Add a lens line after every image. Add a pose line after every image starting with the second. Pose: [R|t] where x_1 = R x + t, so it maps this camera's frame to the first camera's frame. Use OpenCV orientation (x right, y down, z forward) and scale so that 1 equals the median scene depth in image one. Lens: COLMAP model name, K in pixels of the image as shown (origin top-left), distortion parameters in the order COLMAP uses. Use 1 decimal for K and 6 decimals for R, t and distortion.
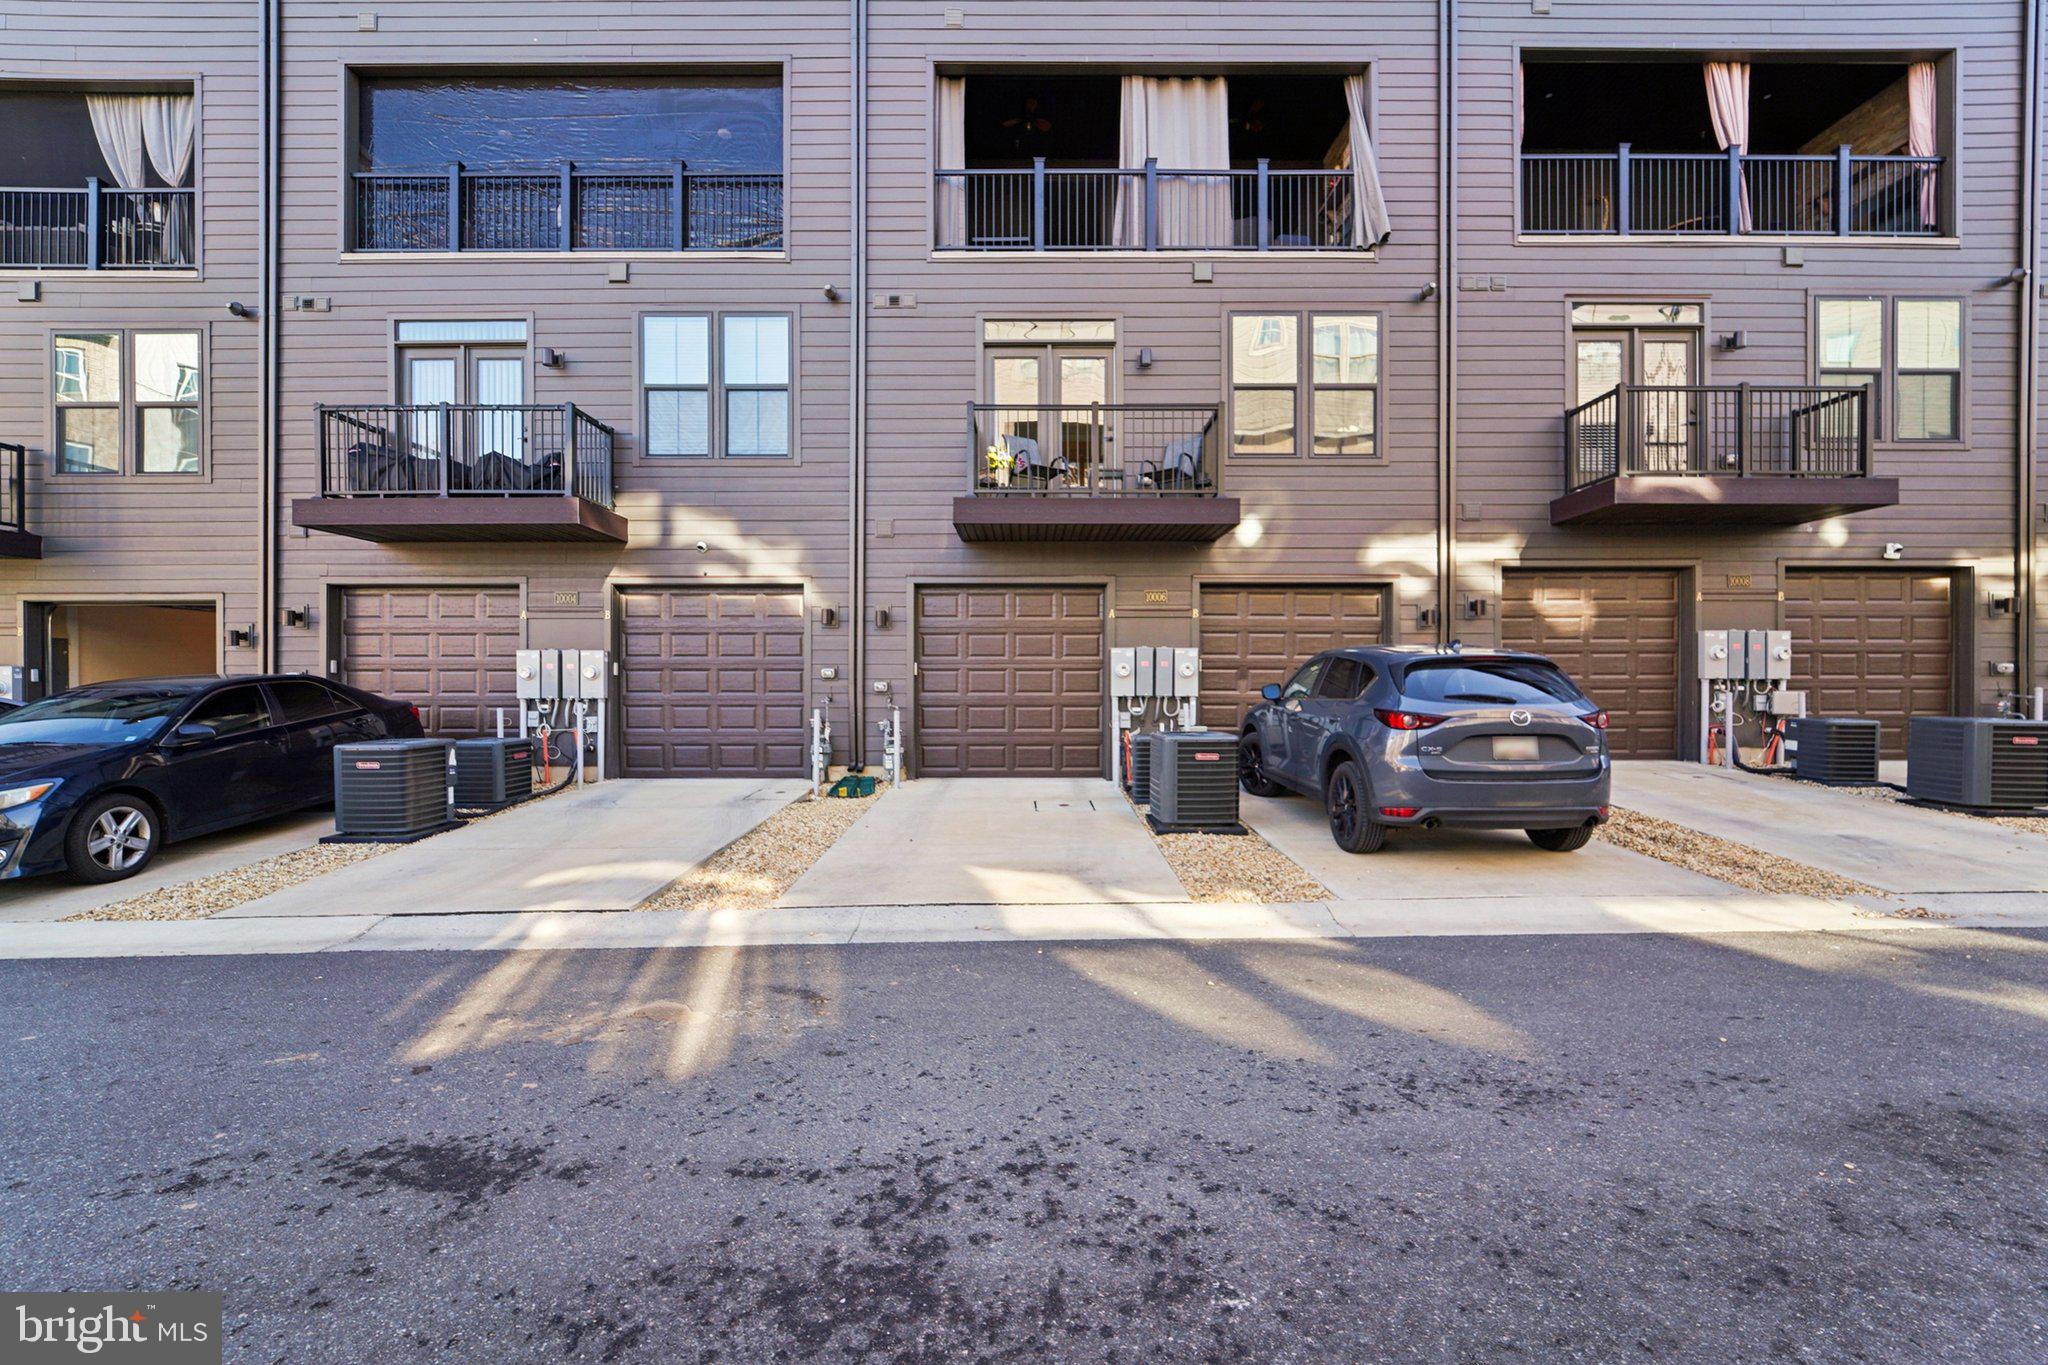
lens RADIAL K [[863.5, 0, 1024.0], [0, 863.5, 682.5], [0, 0, 1]] dist [-0.004103, -0.000086]
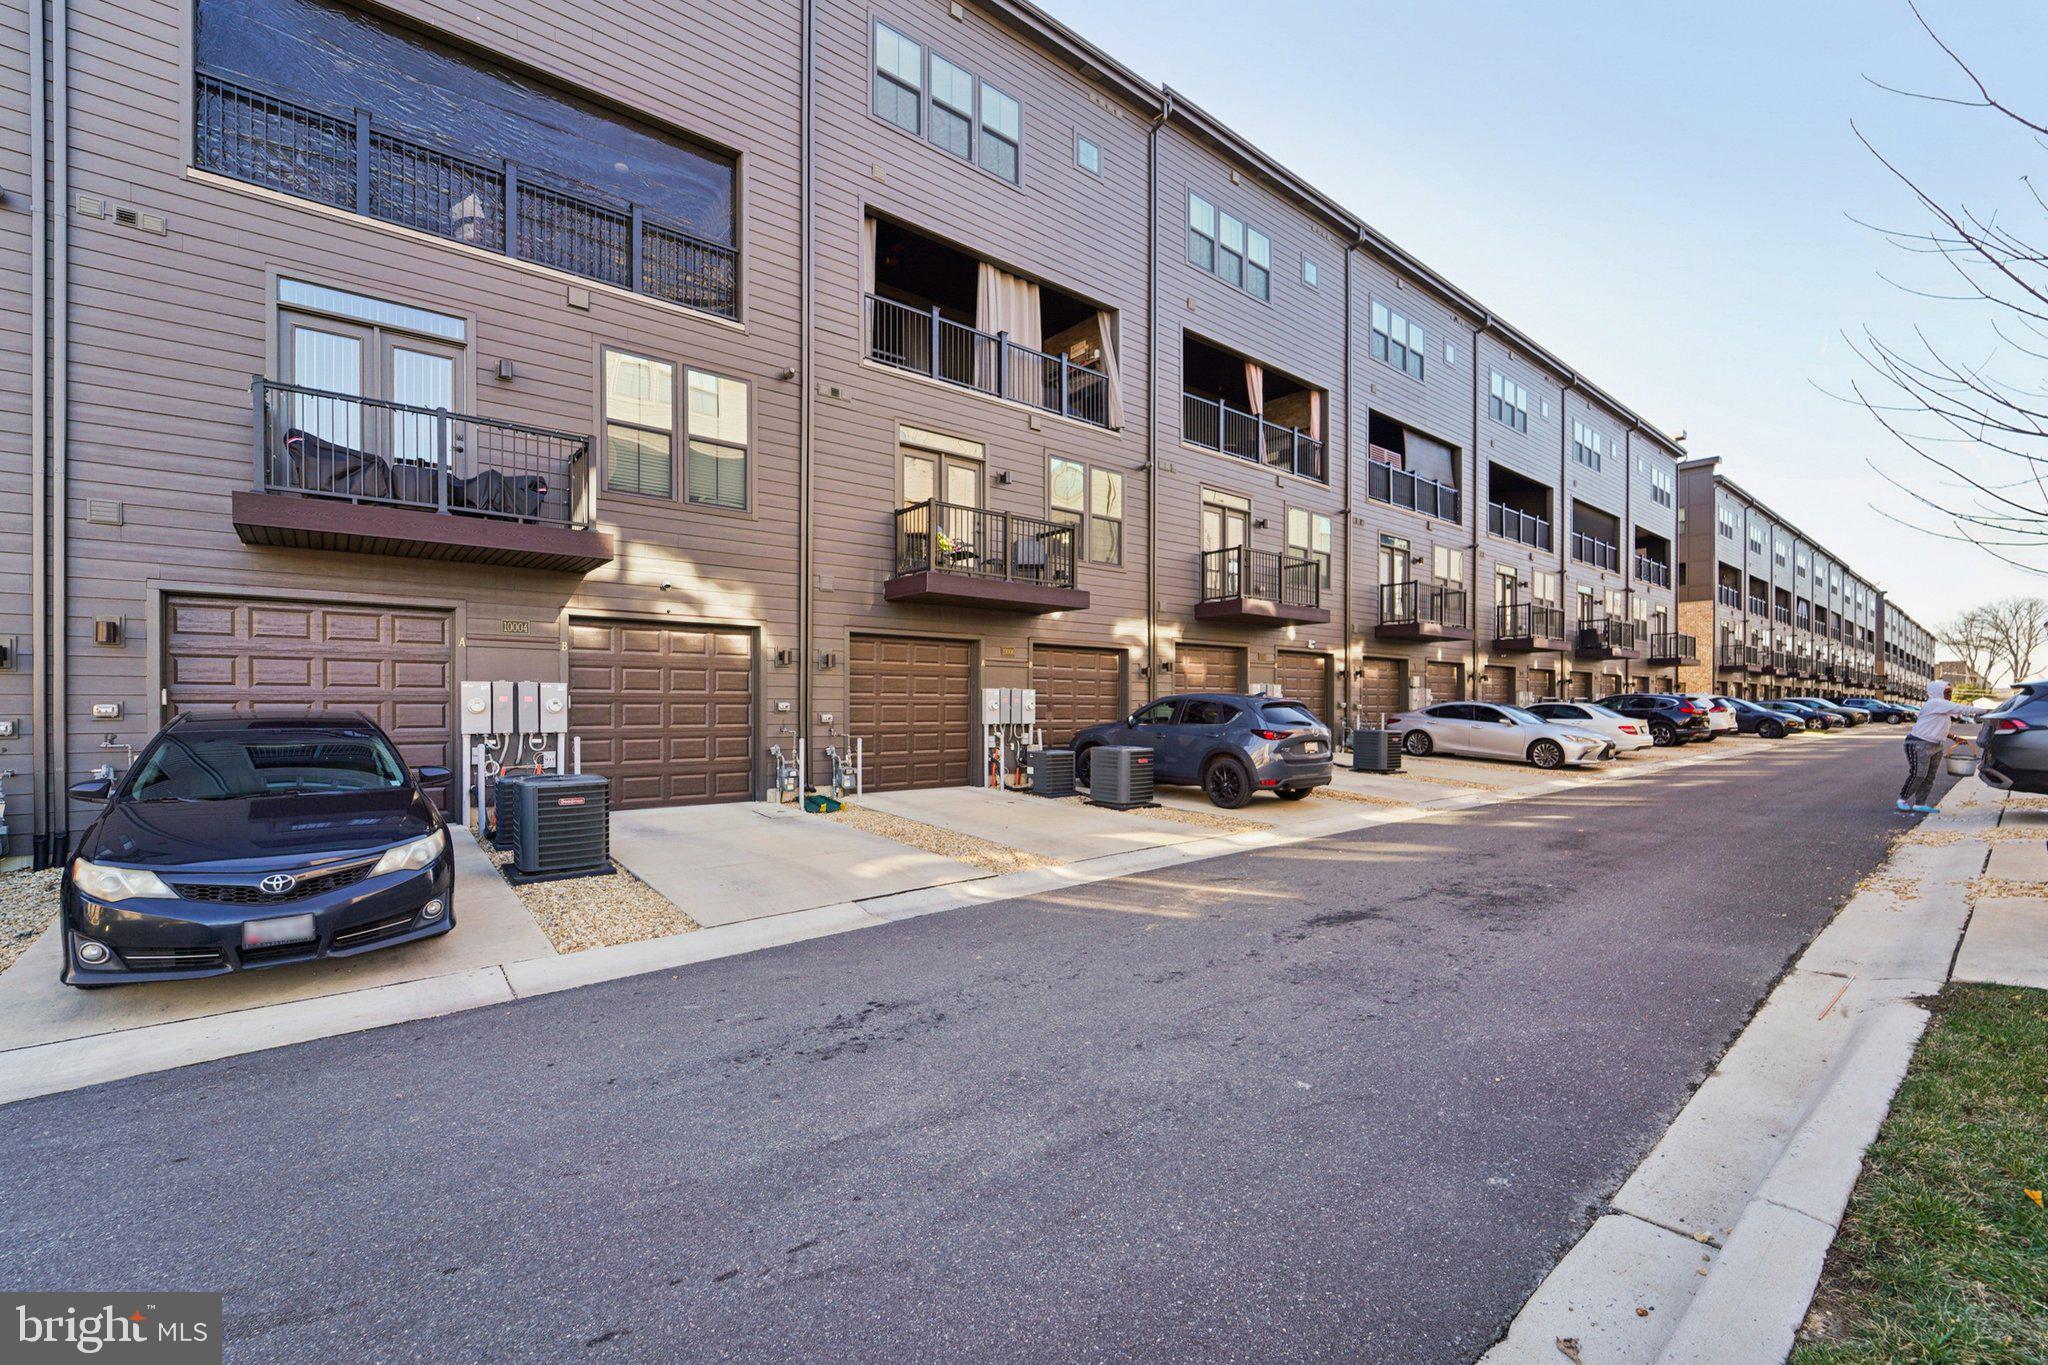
lens RADIAL K [[827.0, 0, 936.7], [0, 827.0, 721.4], [0, 0, 1]] dist [-0.009114, -0.000342]
pose [[0.808530, -0.008861, 0.588388, -0.703500], [0.004883, 0.999953, 0.008350, 0.000409], [-0.588435, -0.003878, 0.808535, 0.000632]]
